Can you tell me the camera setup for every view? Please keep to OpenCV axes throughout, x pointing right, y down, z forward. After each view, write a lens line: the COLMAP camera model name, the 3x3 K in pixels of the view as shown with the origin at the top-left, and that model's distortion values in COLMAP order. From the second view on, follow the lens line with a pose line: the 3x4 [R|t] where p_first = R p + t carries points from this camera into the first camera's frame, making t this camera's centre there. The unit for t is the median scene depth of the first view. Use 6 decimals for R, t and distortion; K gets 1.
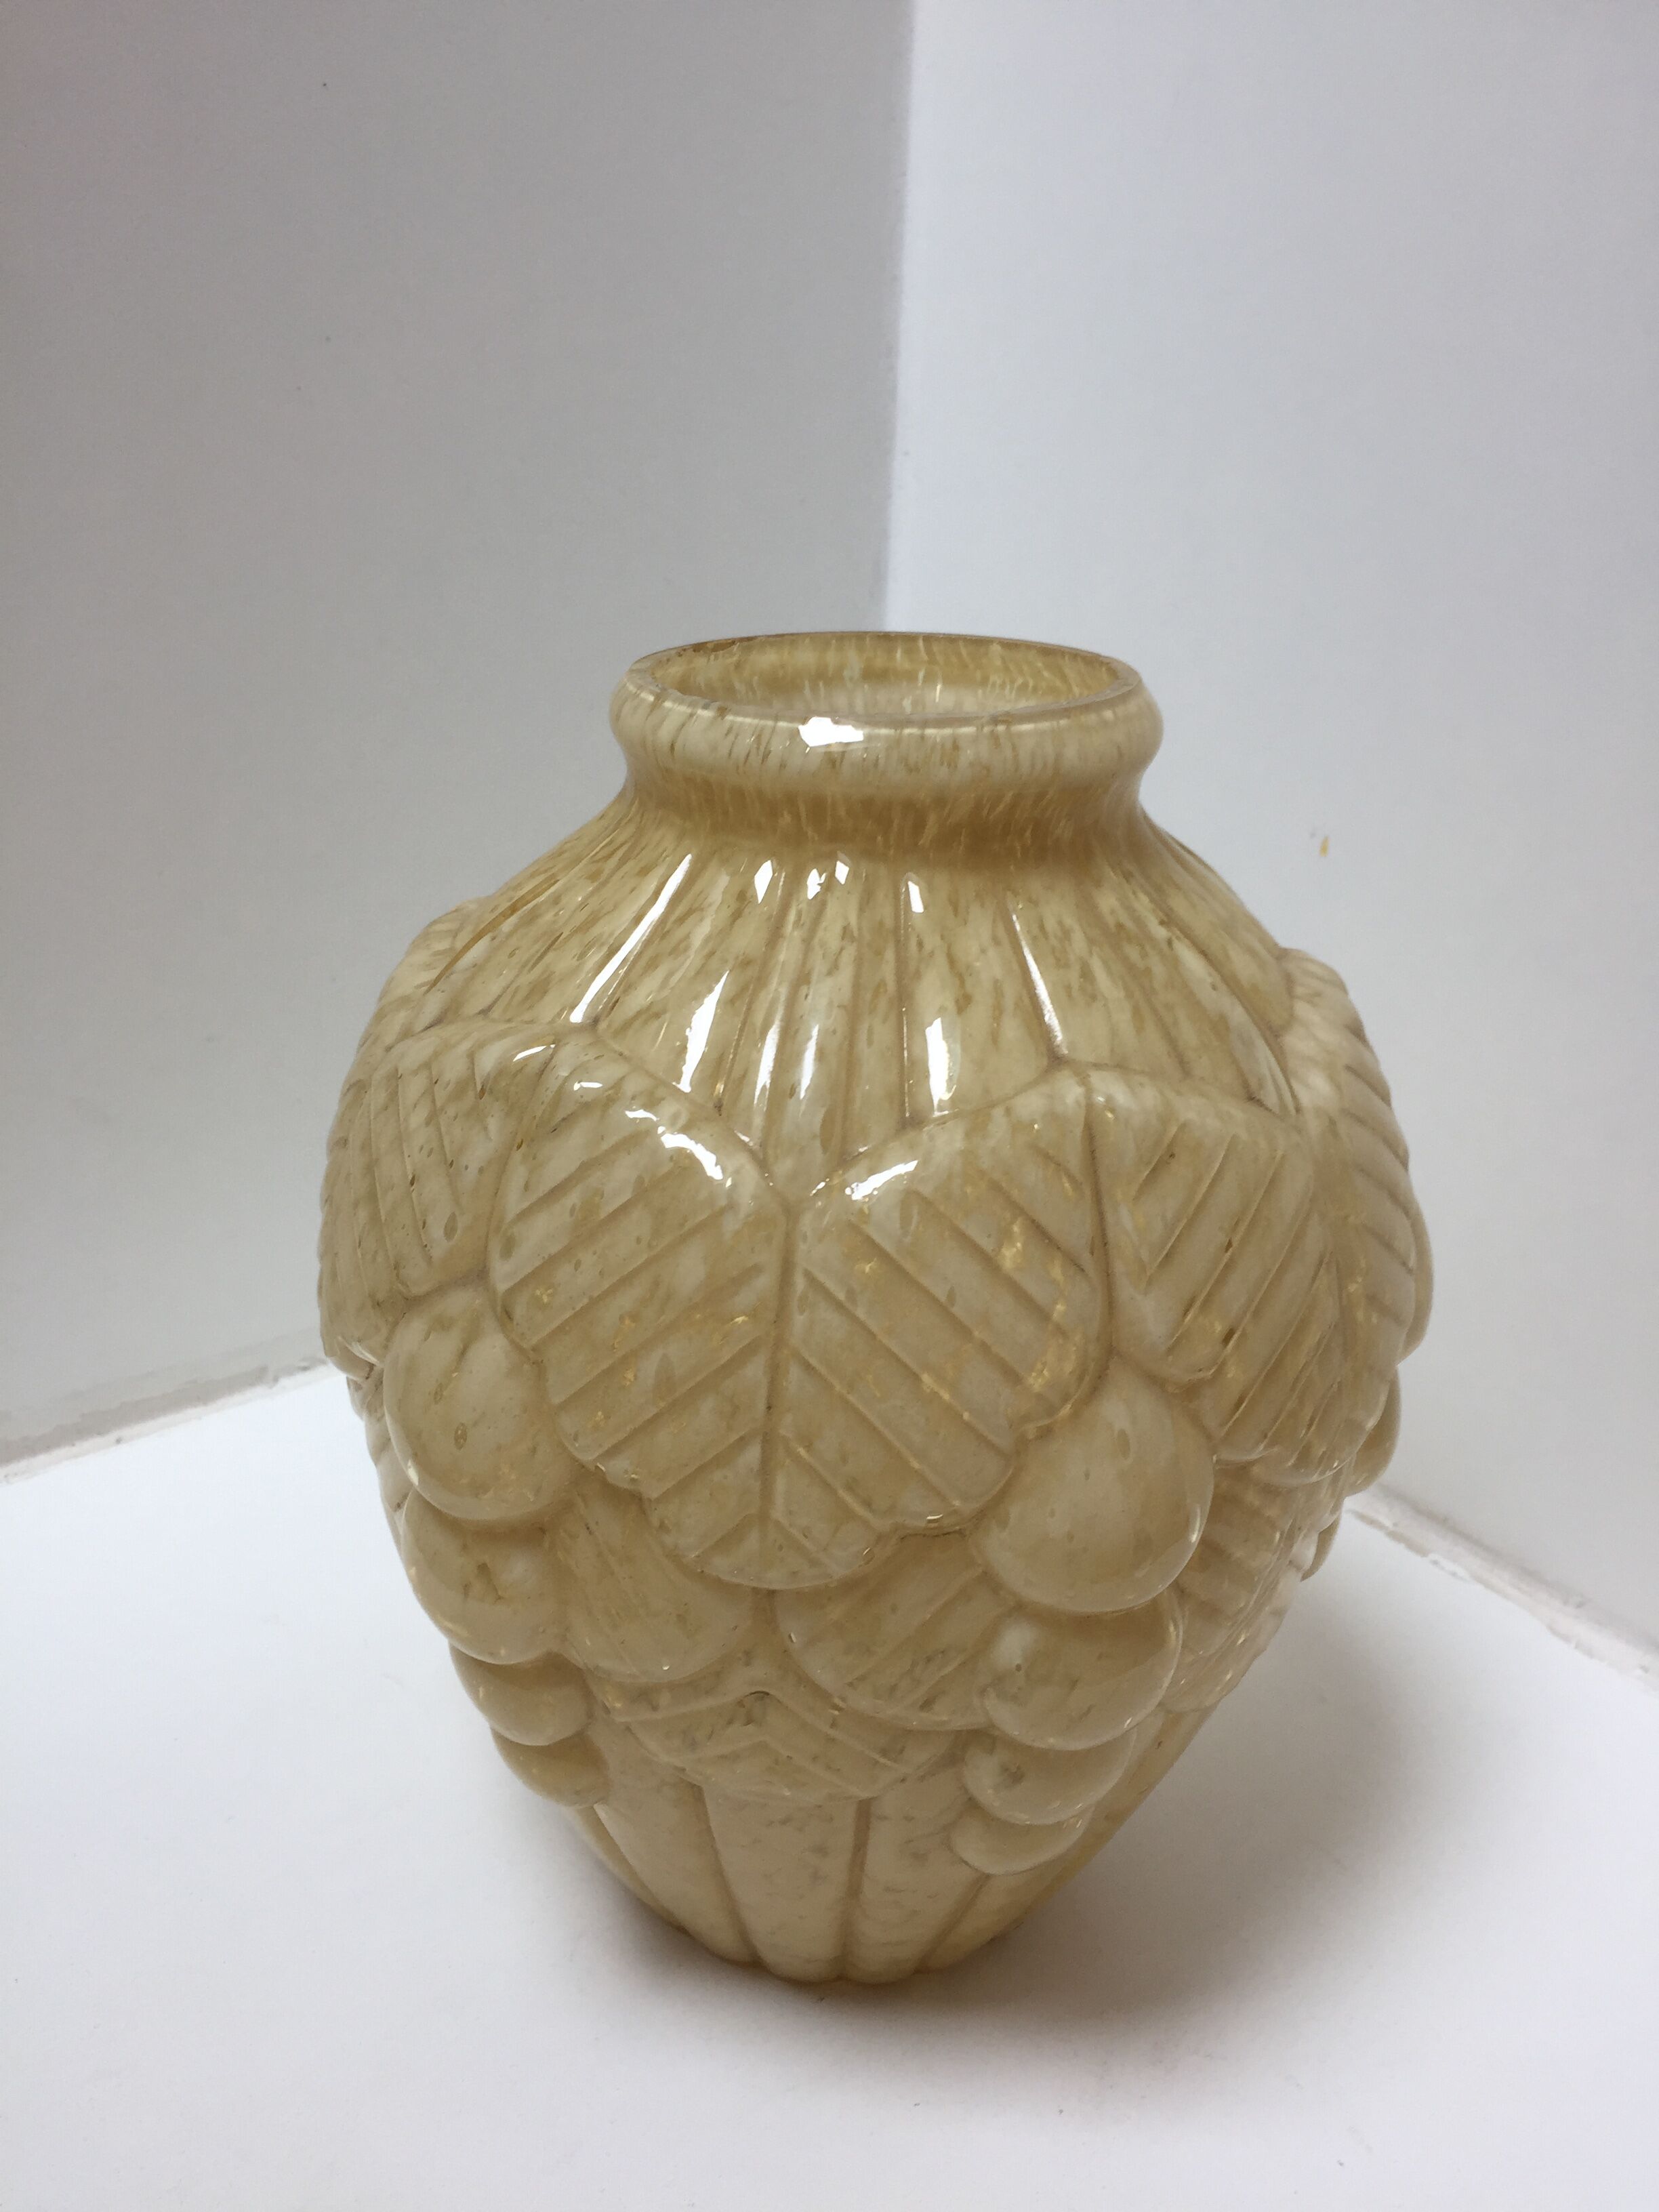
lens RADIAL K [[1870.8, 0, 829.5], [0, 1870.8, 1106.0], [0, 0, 1]] dist [0.004687, 0.002669]
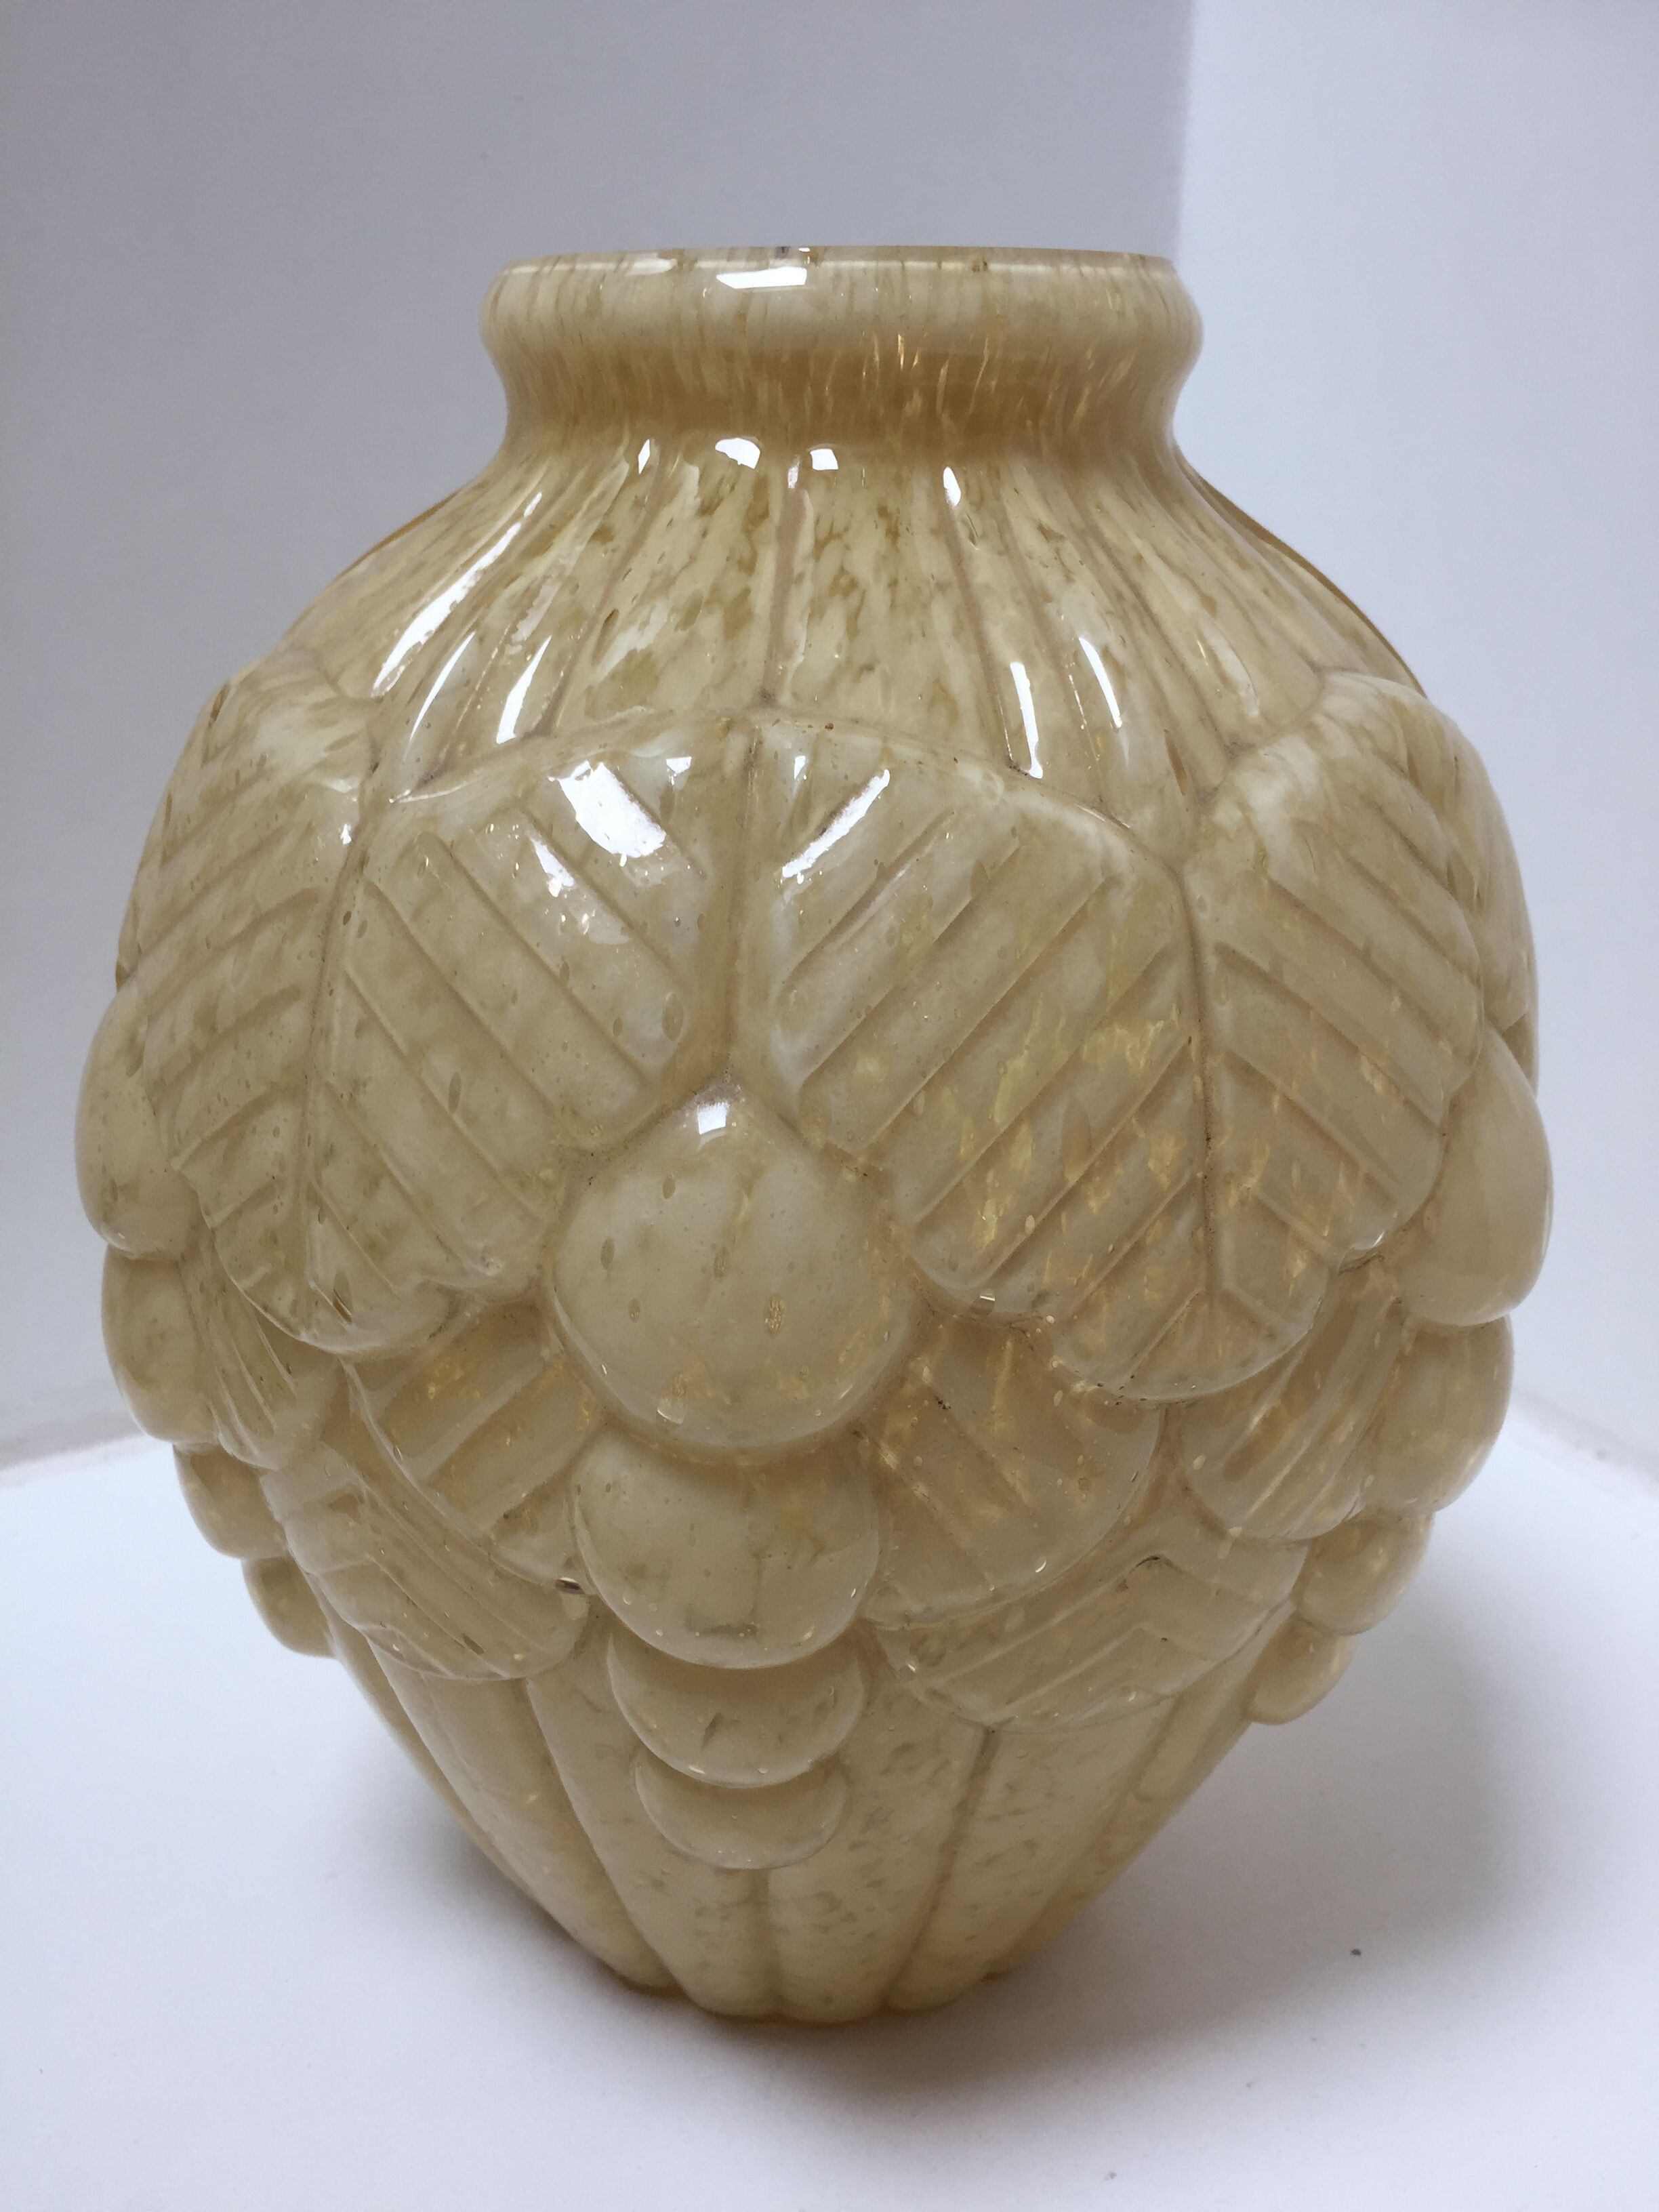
lens RADIAL K [[1870.8, 0, 829.5], [0, 1870.8, 1106.0], [0, 0, 1]] dist [0.004687, 0.002669]
pose [[0.839455, -0.212200, 0.500286, -0.487412], [0.219908, 0.974512, 0.044351, 0.077515], [-0.496946, 0.072786, 0.864724, 0.405702]]
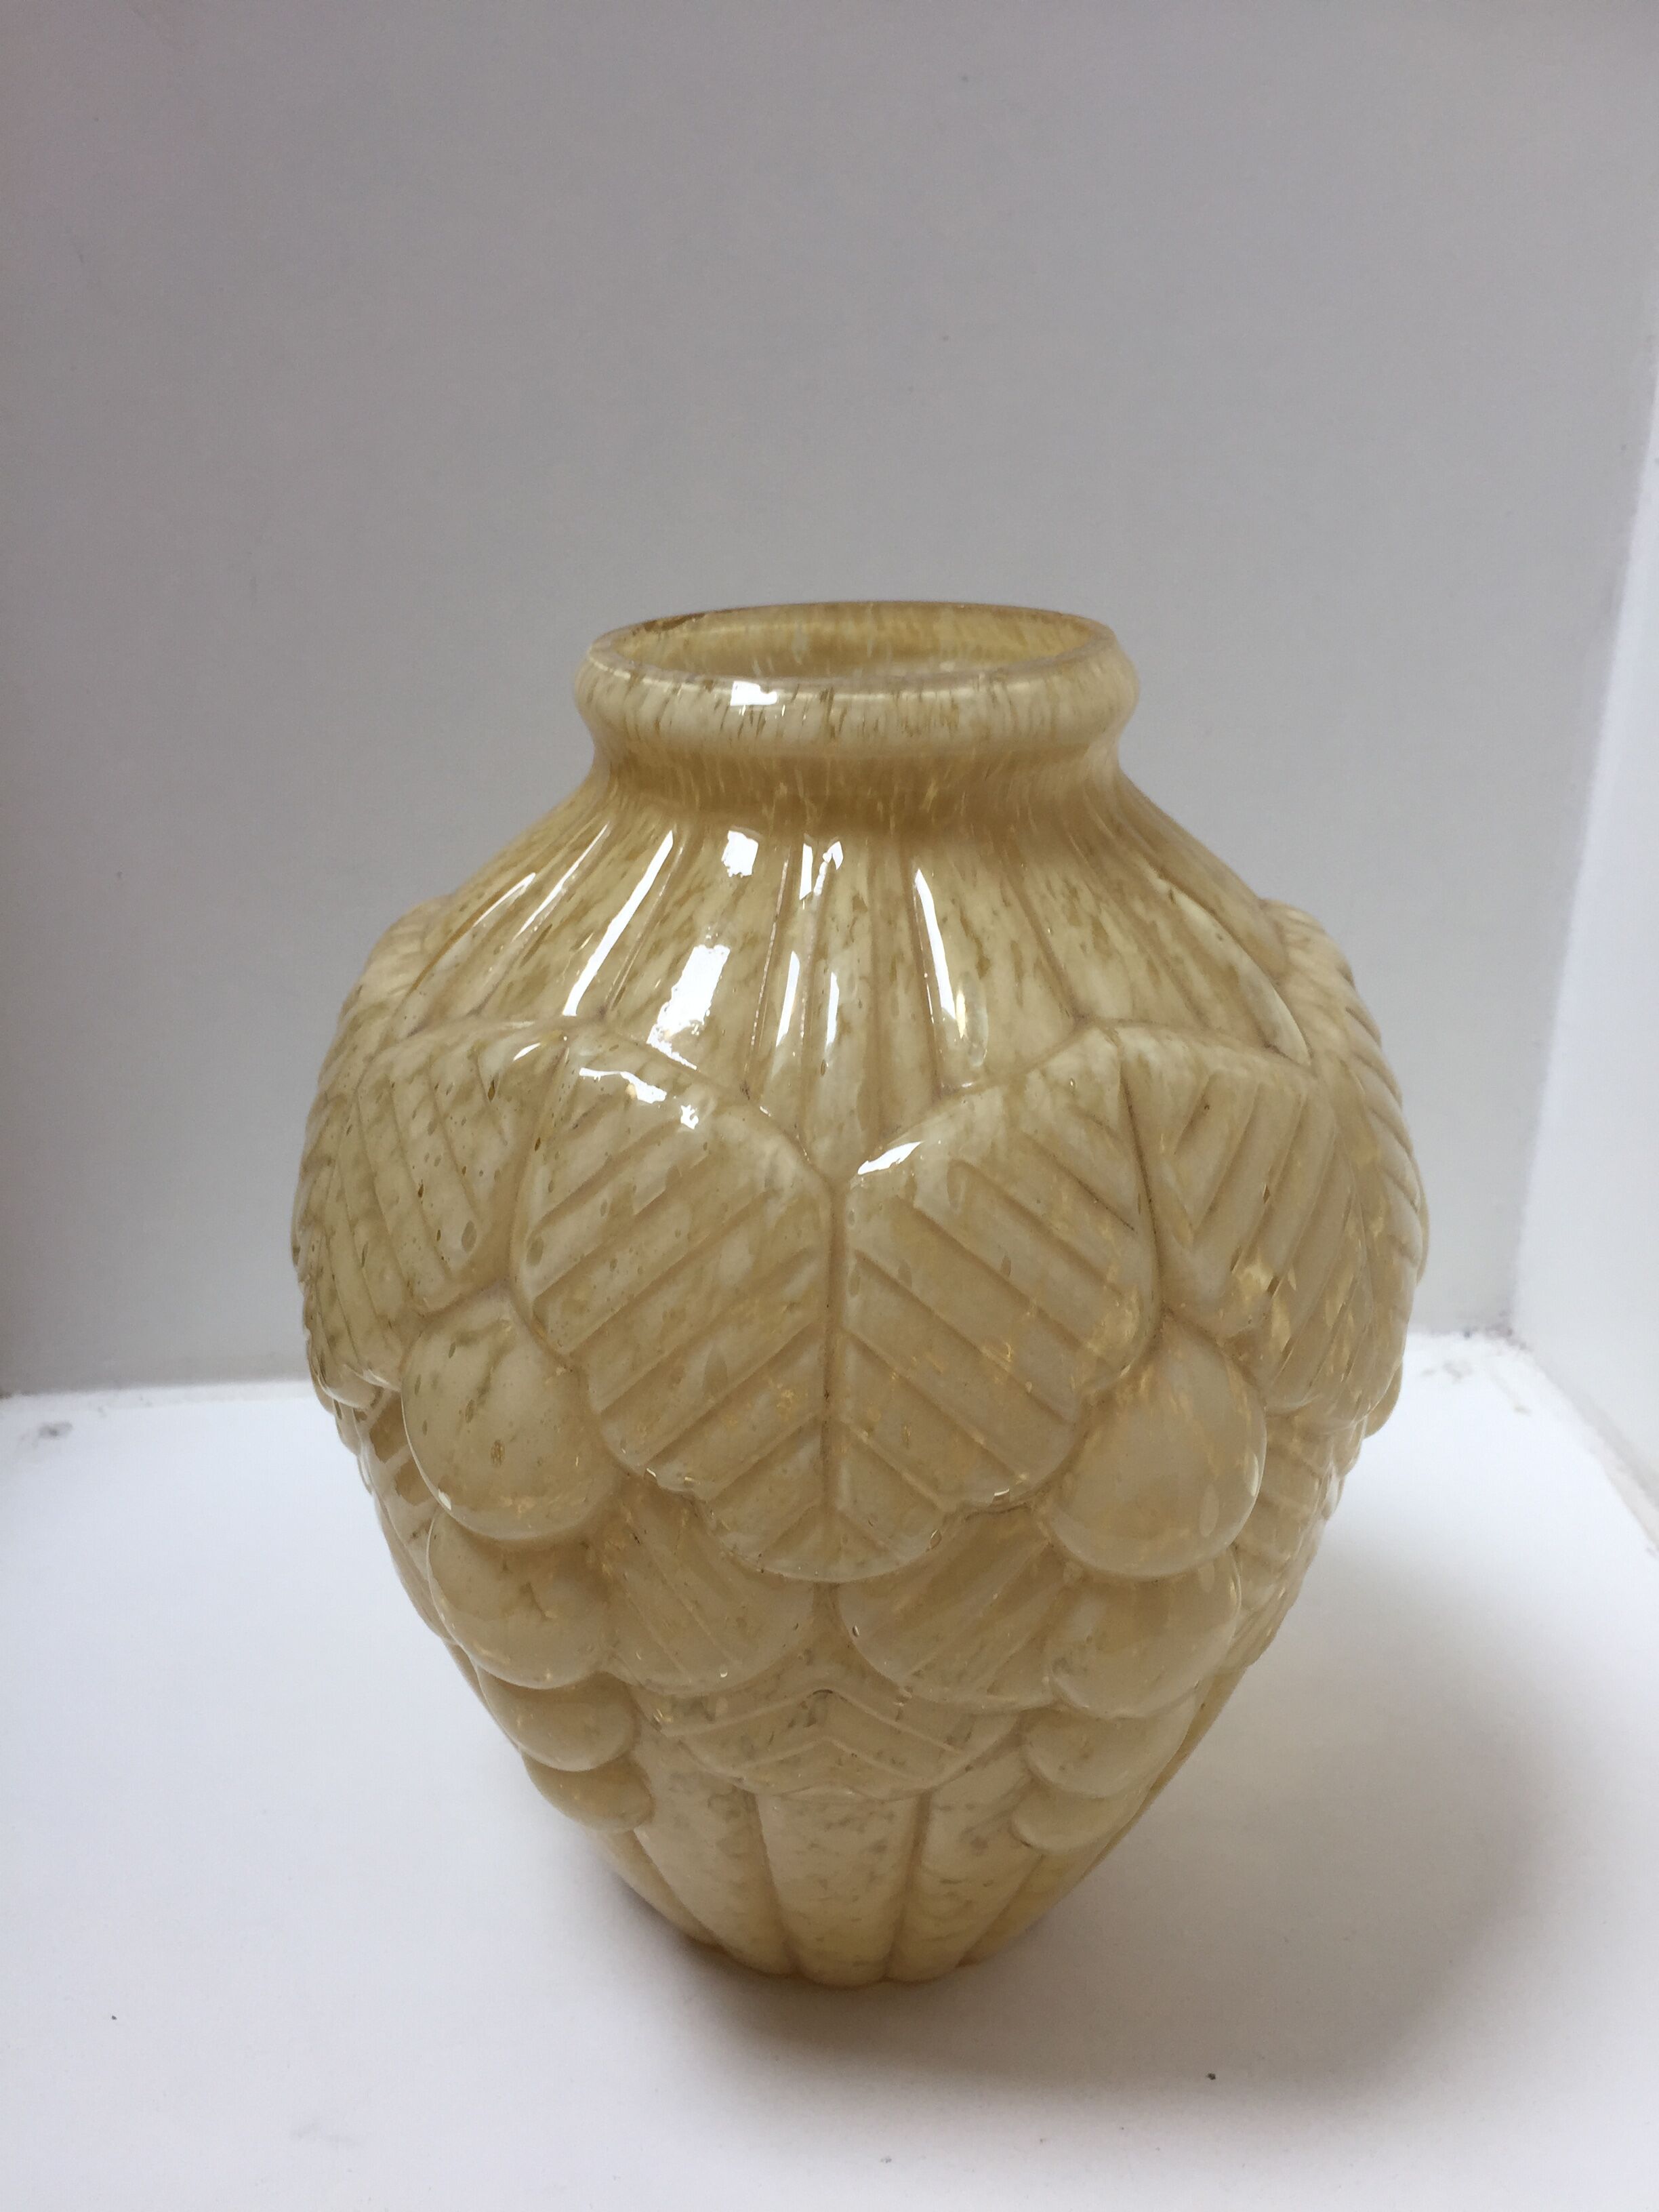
lens RADIAL K [[1870.8, 0, 829.5], [0, 1870.8, 1106.0], [0, 0, 1]] dist [0.004687, 0.002669]
pose [[0.993509, -0.070938, 0.088923, -0.098962], [0.071195, 0.997462, 0.000284, 0.011126], [-0.088717, 0.006049, 0.996038, 0.032801]]
